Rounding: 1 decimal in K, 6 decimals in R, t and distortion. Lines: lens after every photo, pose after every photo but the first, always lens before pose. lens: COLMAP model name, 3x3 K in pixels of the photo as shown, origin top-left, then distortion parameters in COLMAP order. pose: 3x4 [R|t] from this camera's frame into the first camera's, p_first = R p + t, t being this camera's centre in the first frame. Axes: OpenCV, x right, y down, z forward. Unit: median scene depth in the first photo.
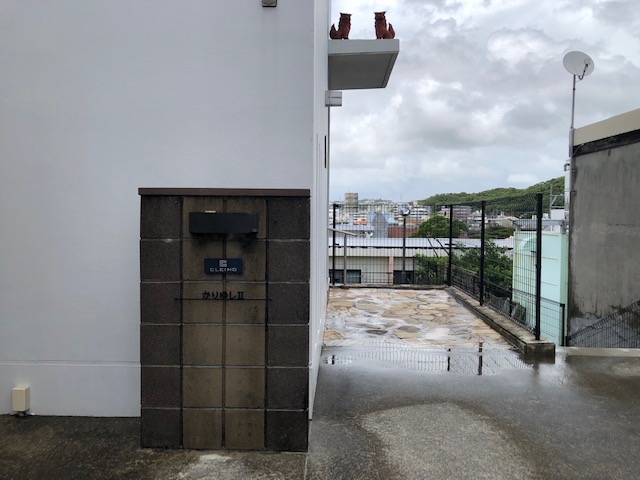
lens RADIAL K [[523.4, 0, 320.6], [0, 523.4, 237.0], [0, 0, 1]] dist [0.000057, -0.002094]
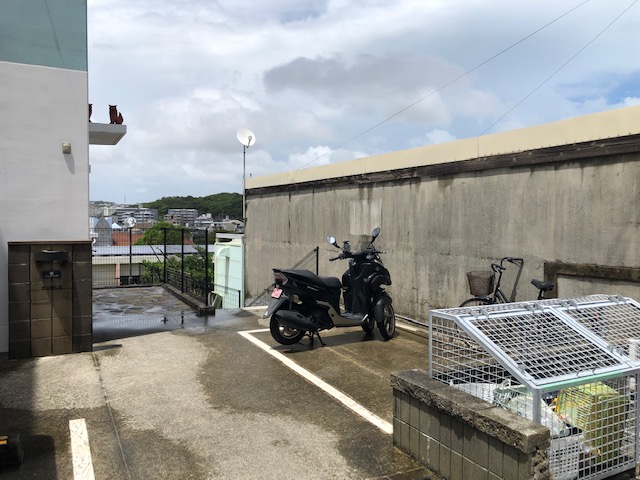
lens RADIAL K [[523.4, 0, 320.6], [0, 523.4, 237.0], [0, 0, 1]] dist [0.000057, -0.002094]
pose [[0.873428, -0.016907, 0.486661, -0.090535], [0.019996, 0.999799, -0.001155, -0.027998], [-0.486543, 0.010740, 0.873590, -0.531943]]
